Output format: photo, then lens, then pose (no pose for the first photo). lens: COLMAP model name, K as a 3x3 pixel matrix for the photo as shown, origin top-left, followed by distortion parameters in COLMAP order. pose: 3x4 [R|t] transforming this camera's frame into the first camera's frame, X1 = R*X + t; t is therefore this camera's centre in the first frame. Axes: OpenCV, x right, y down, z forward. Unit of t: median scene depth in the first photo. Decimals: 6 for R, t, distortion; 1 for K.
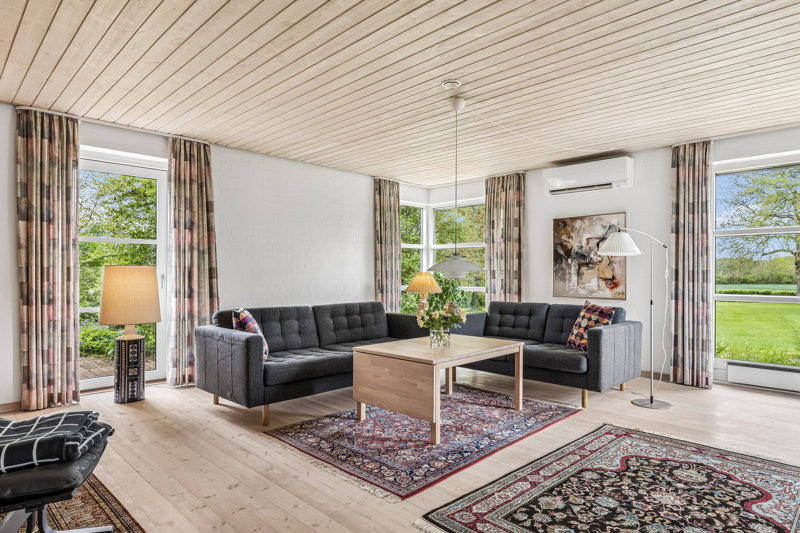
lens RADIAL K [[483.9, 0, 400.6], [0, 483.9, 271.8], [0, 0, 1]] dist [0.000954, 0.000669]
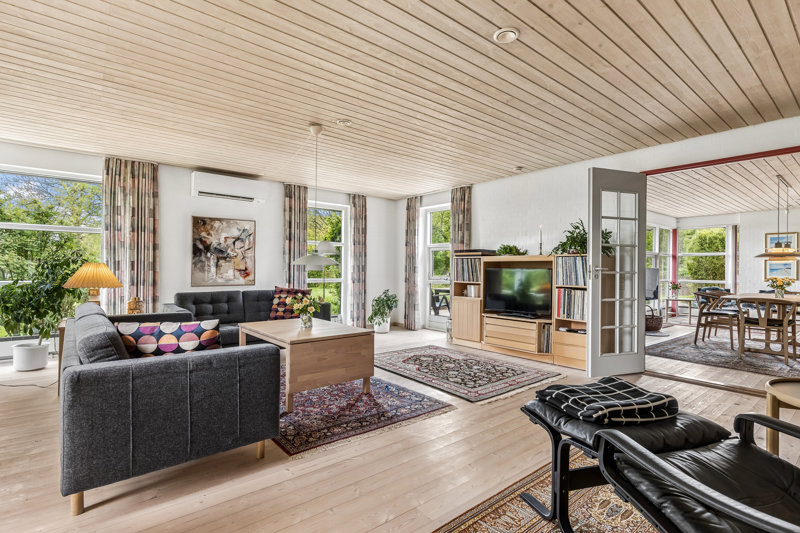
lens RADIAL K [[408.8, 0, 399.8], [0, 408.8, 263.6], [0, 0, 1]] dist [0.015426, 0.000409]
pose [[0.067148, 0.009393, 0.997699, -0.639728], [-0.014773, 0.999855, -0.008419, 0.000700], [-0.997634, -0.014173, 0.067278, 0.498655]]
